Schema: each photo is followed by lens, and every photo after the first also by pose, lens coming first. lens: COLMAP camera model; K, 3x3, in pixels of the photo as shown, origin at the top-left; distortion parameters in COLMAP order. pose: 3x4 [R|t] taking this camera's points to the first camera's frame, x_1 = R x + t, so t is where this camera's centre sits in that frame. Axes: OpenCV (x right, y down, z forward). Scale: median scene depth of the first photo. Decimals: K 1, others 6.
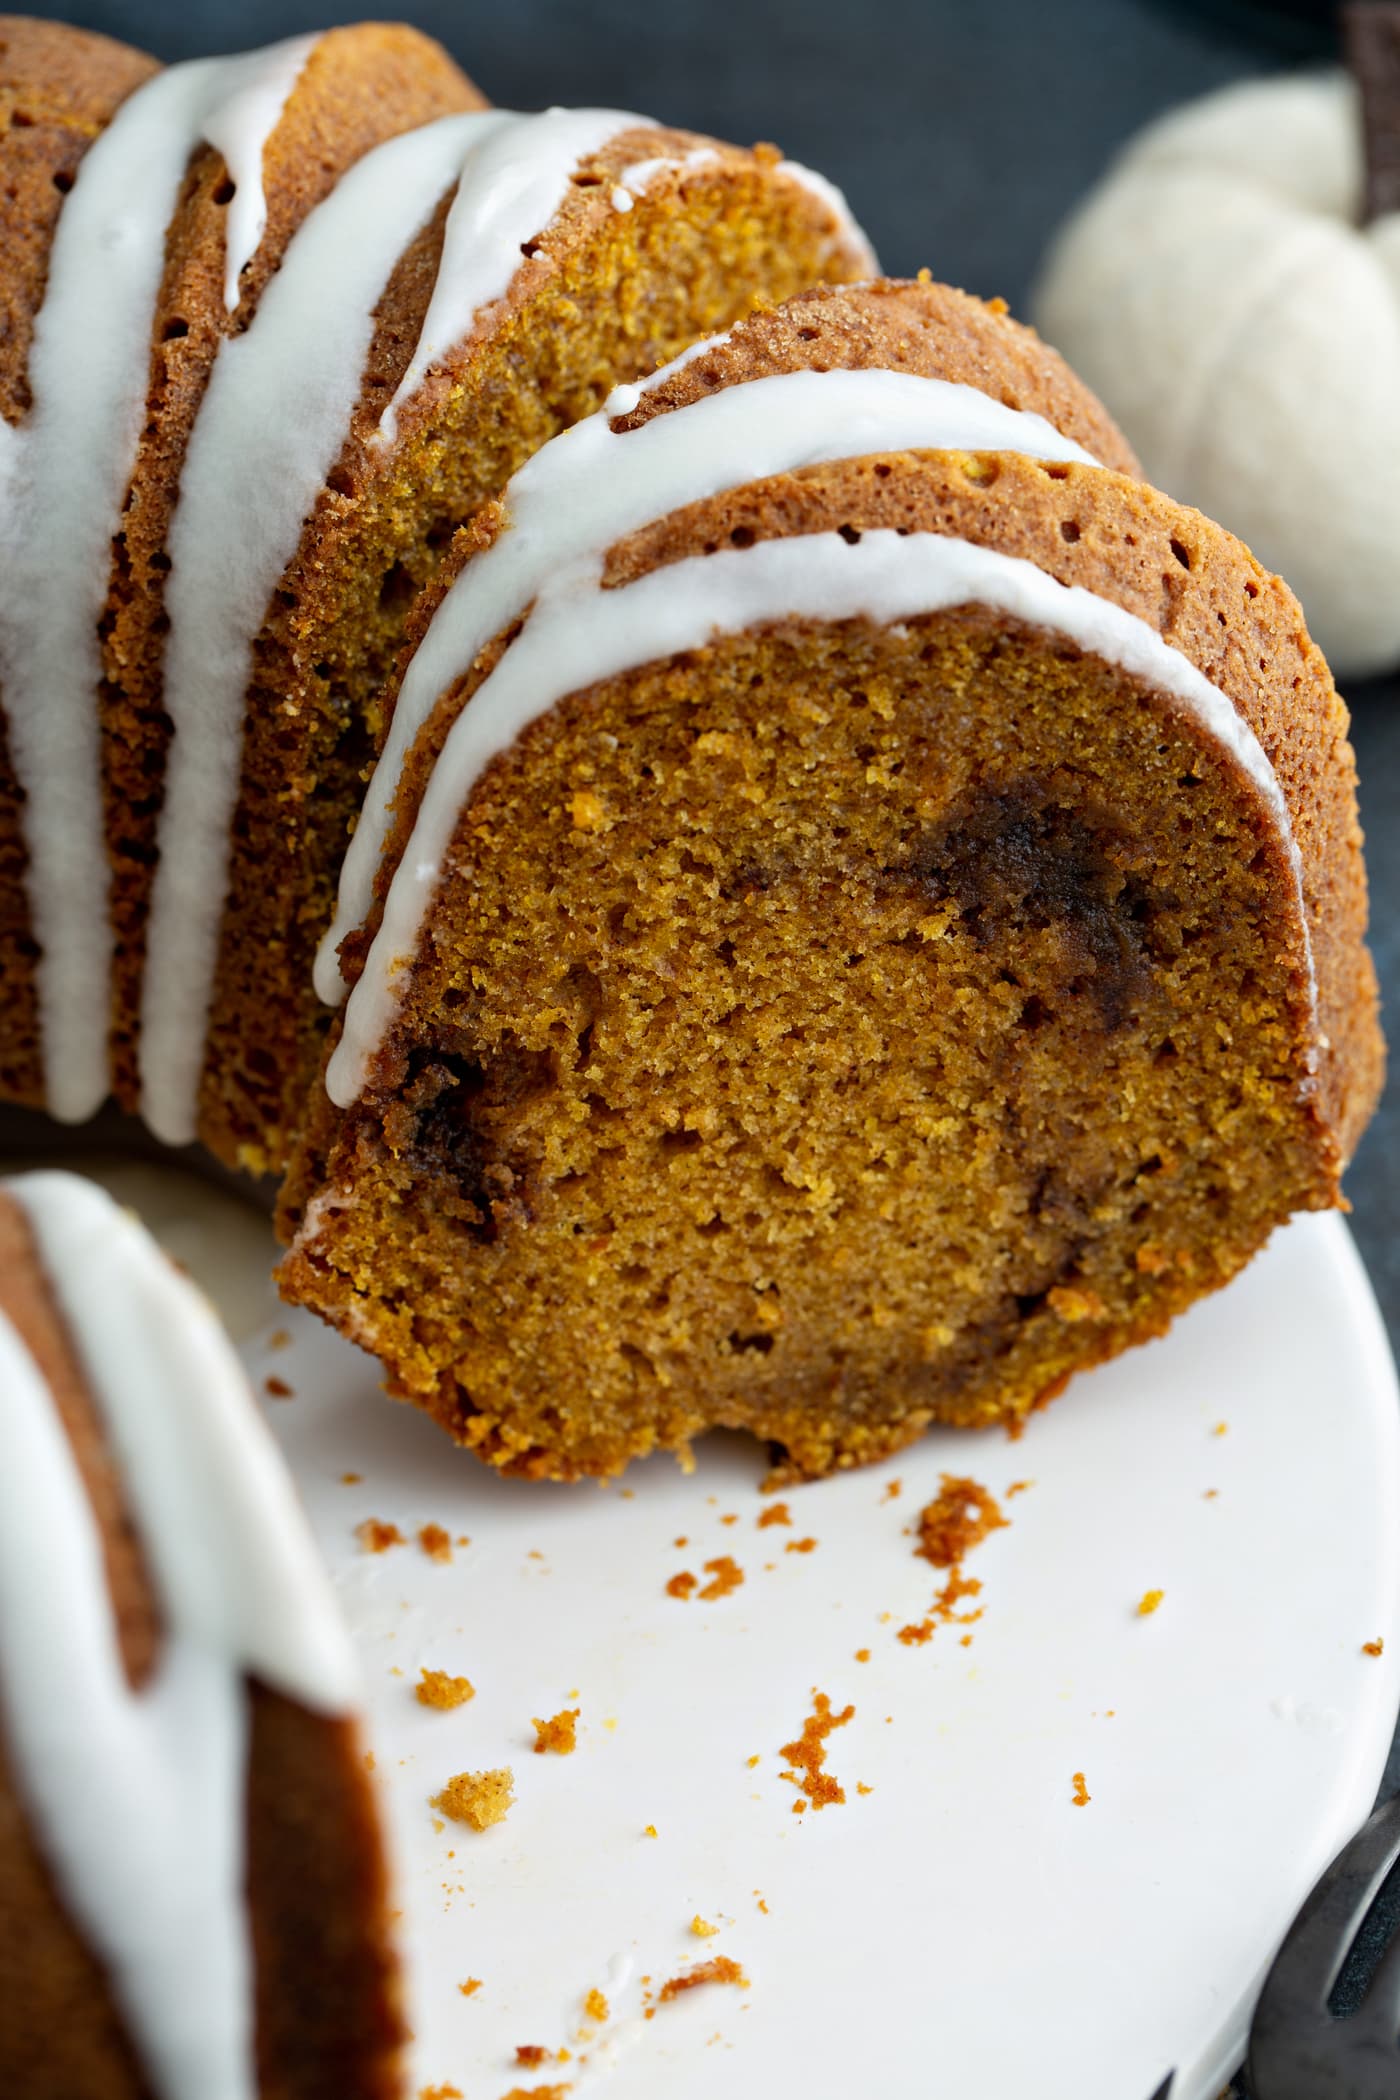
lens RADIAL K [[7383.7, 0, 700.0], [0, 7383.7, 1050.0], [0, 0, 1]] dist [-0.041706, 4.047253]
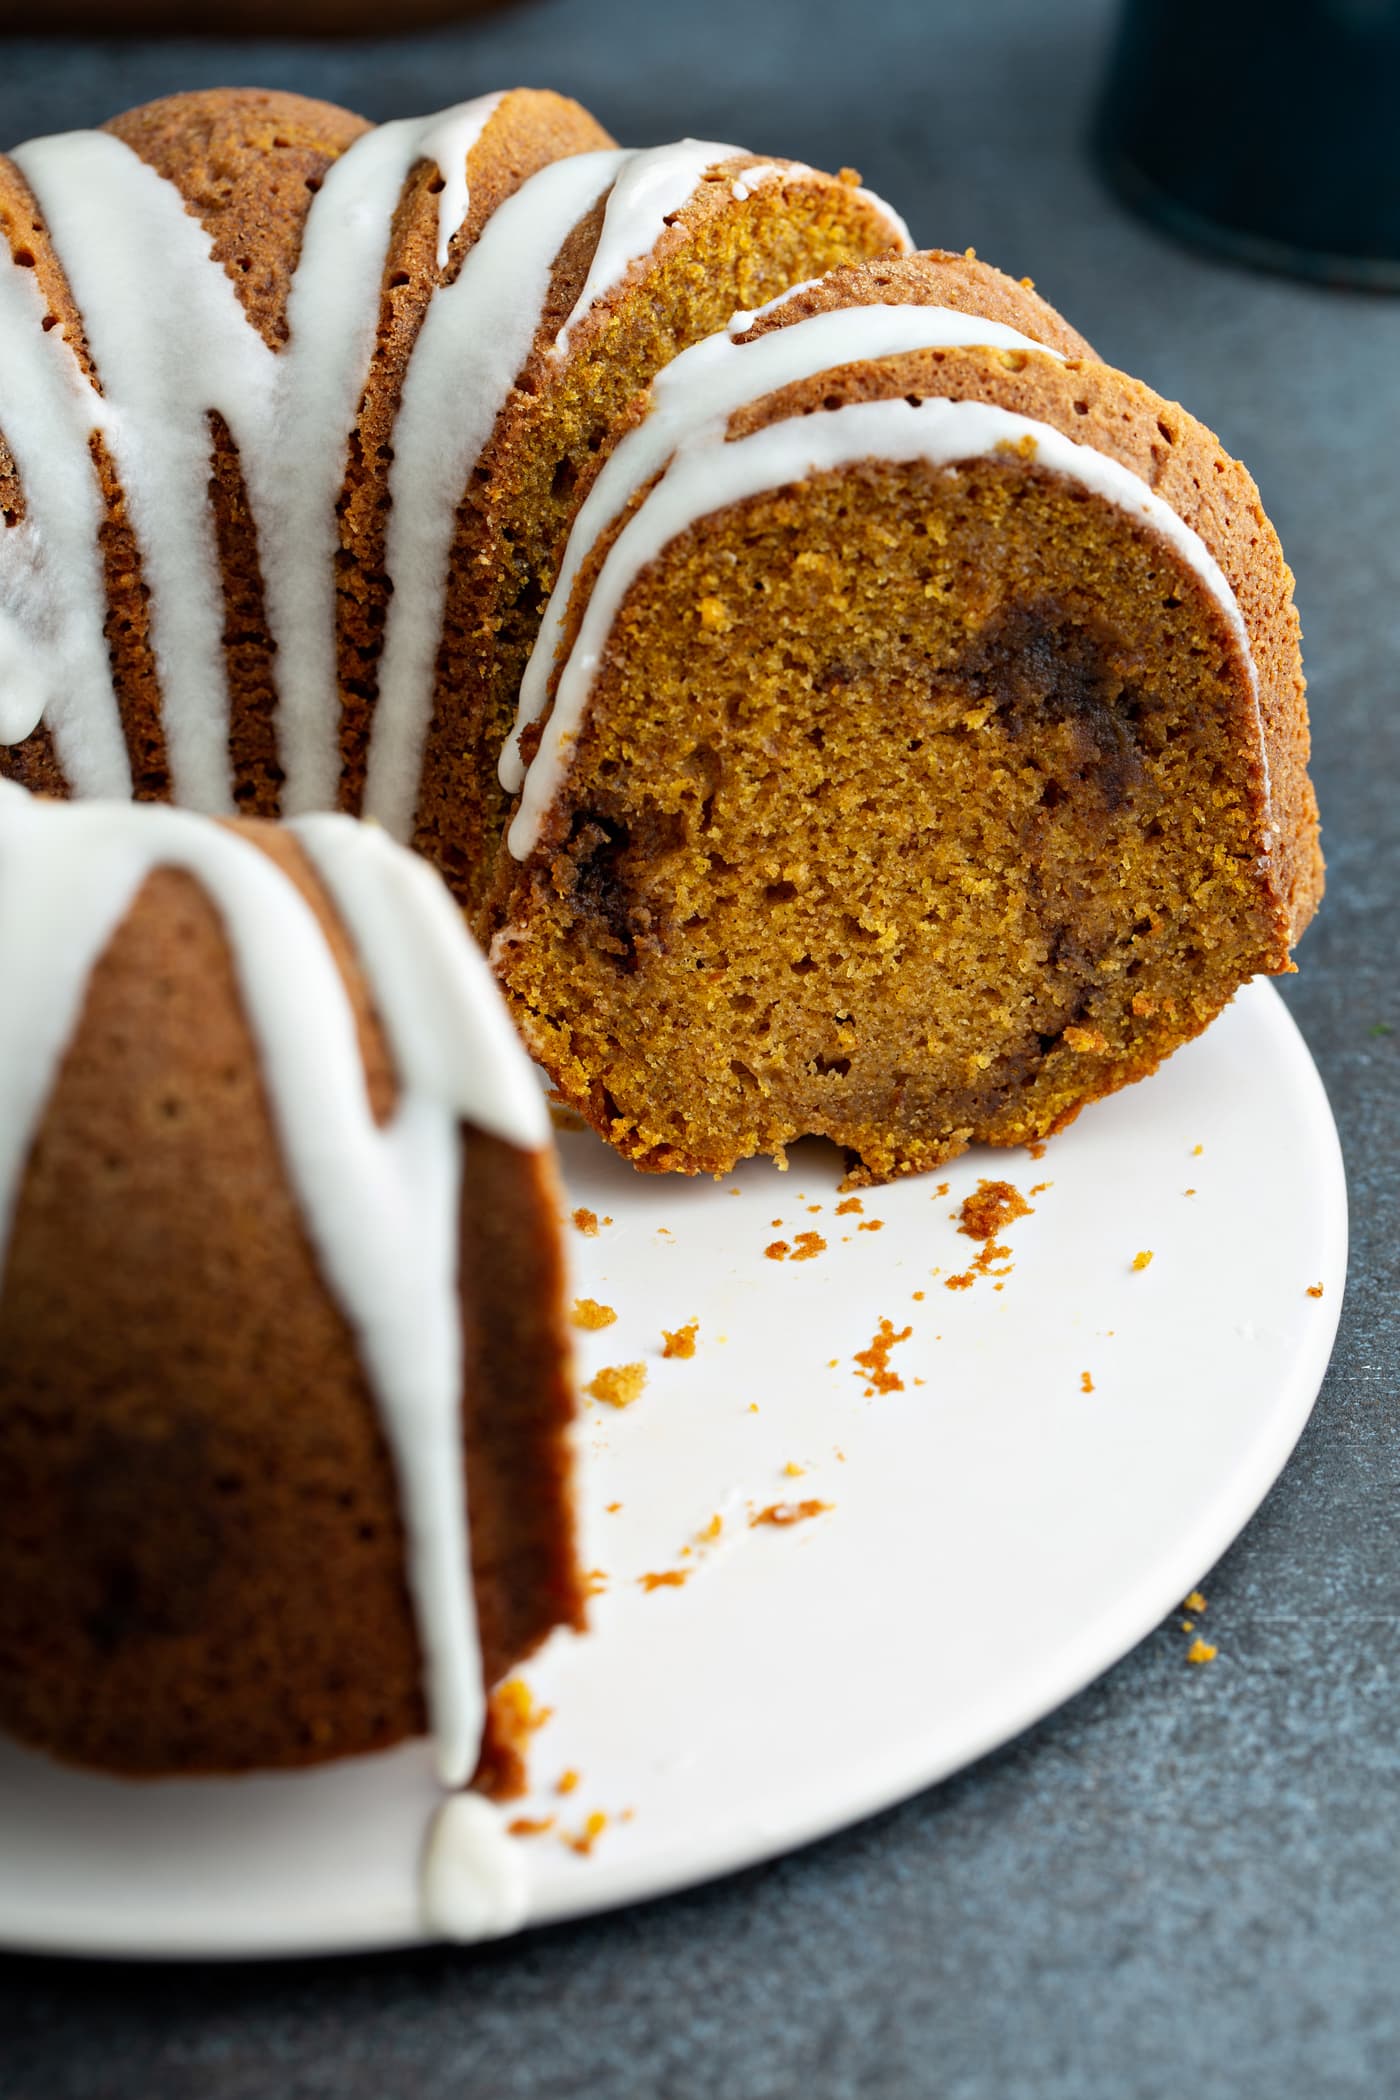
lens RADIAL K [[7383.7, 0, 700.0], [0, 7383.7, 1050.0], [0, 0, 1]] dist [-0.041706, 4.047253]
pose [[0.999959, 0.008127, -0.003960, -0.011353], [-0.008594, 0.990486, -0.137346, 0.218426], [0.002806, 0.137374, 0.990515, -0.282050]]
